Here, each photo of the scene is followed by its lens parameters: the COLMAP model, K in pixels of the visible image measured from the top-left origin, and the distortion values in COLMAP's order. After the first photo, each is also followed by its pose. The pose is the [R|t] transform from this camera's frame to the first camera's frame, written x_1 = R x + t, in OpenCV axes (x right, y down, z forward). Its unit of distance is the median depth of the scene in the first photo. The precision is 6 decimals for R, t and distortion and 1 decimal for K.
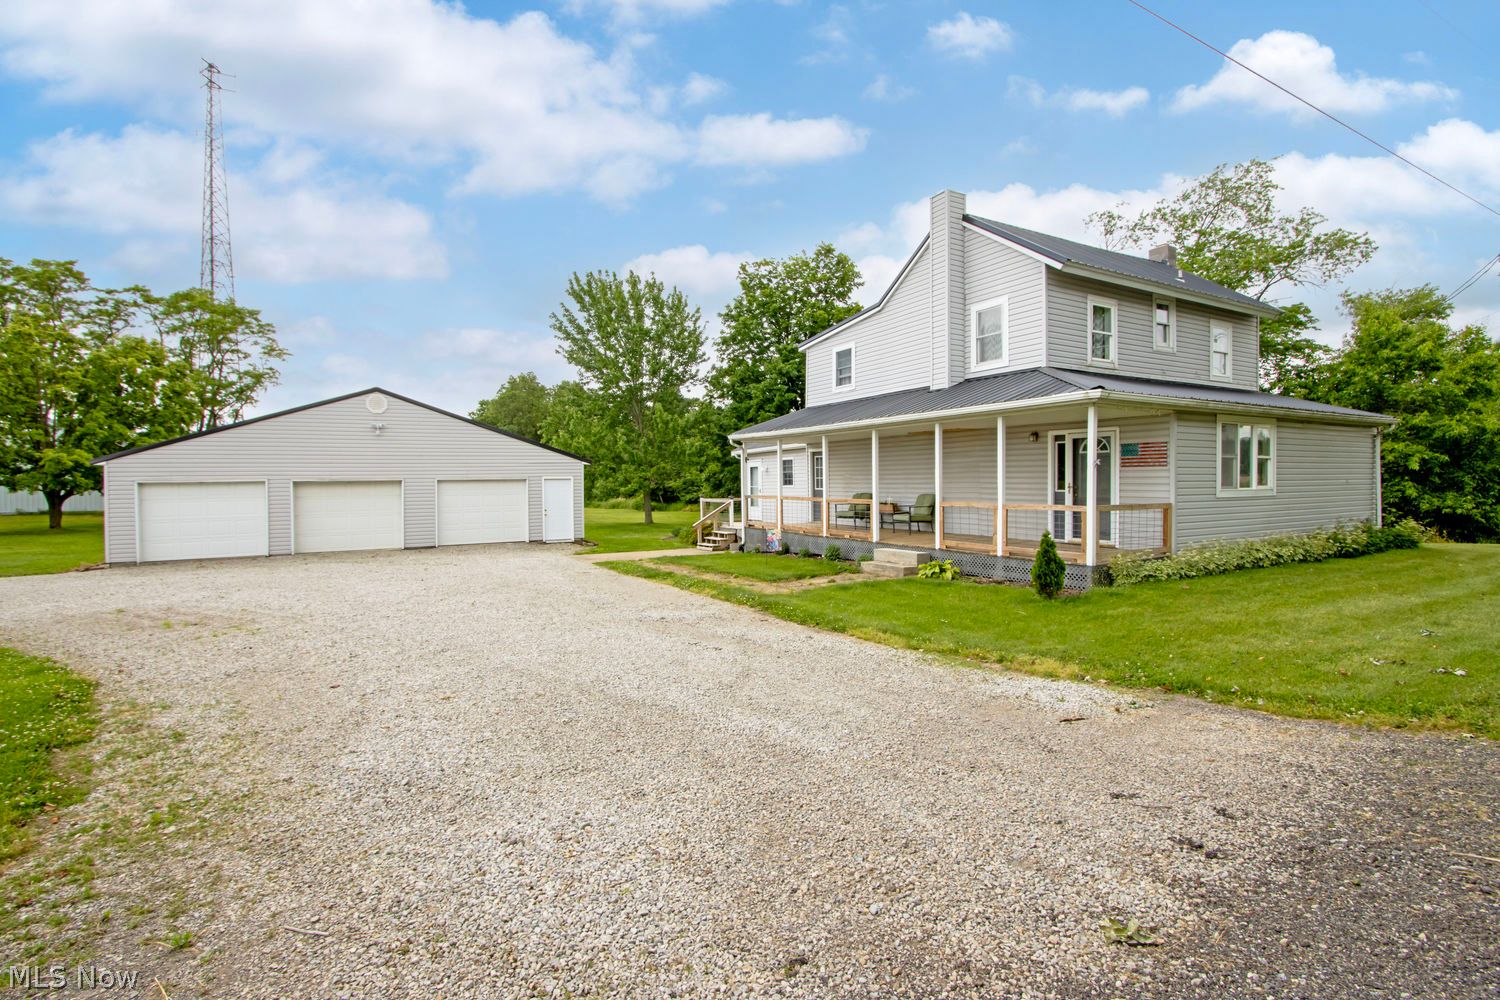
lens RADIAL K [[701.3, 0, 746.0], [0, 701.3, 493.0], [0, 0, 1]] dist [-0.025501, 0.000640]
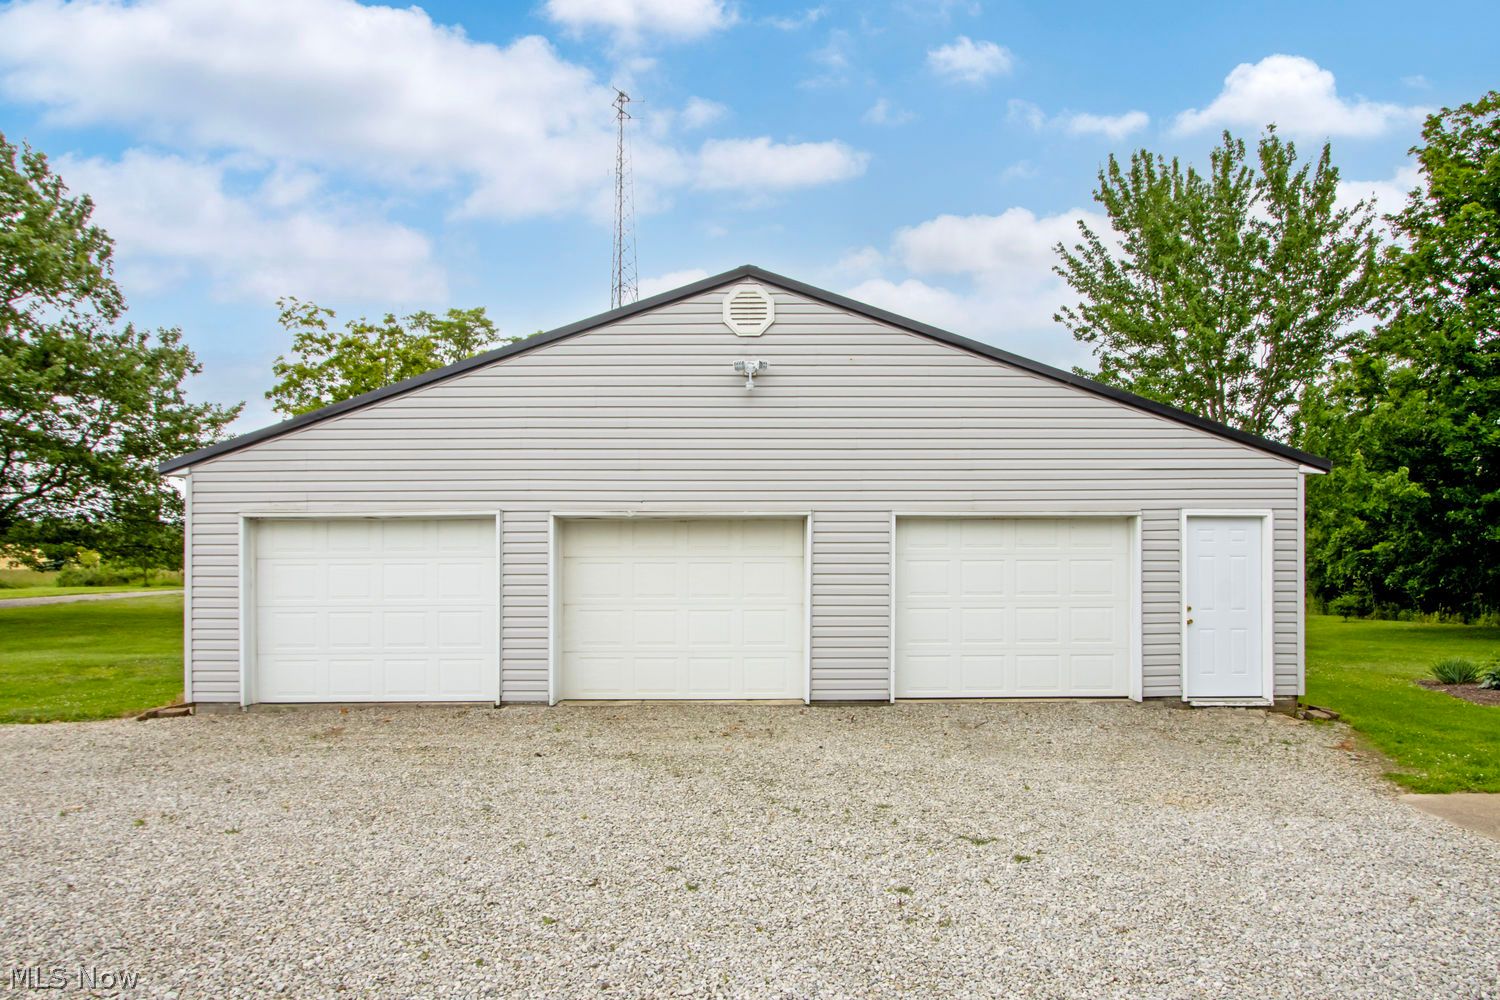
lens RADIAL K [[701.3, 0, 771.3], [0, 701.3, 563.6], [0, 0, 1]] dist [-0.025501, 0.000640]
pose [[0.868930, 0.006926, -0.494887, -0.292798], [-0.016751, 0.999741, -0.015420, 0.011516], [0.494651, 0.021688, 0.868821, 0.599306]]
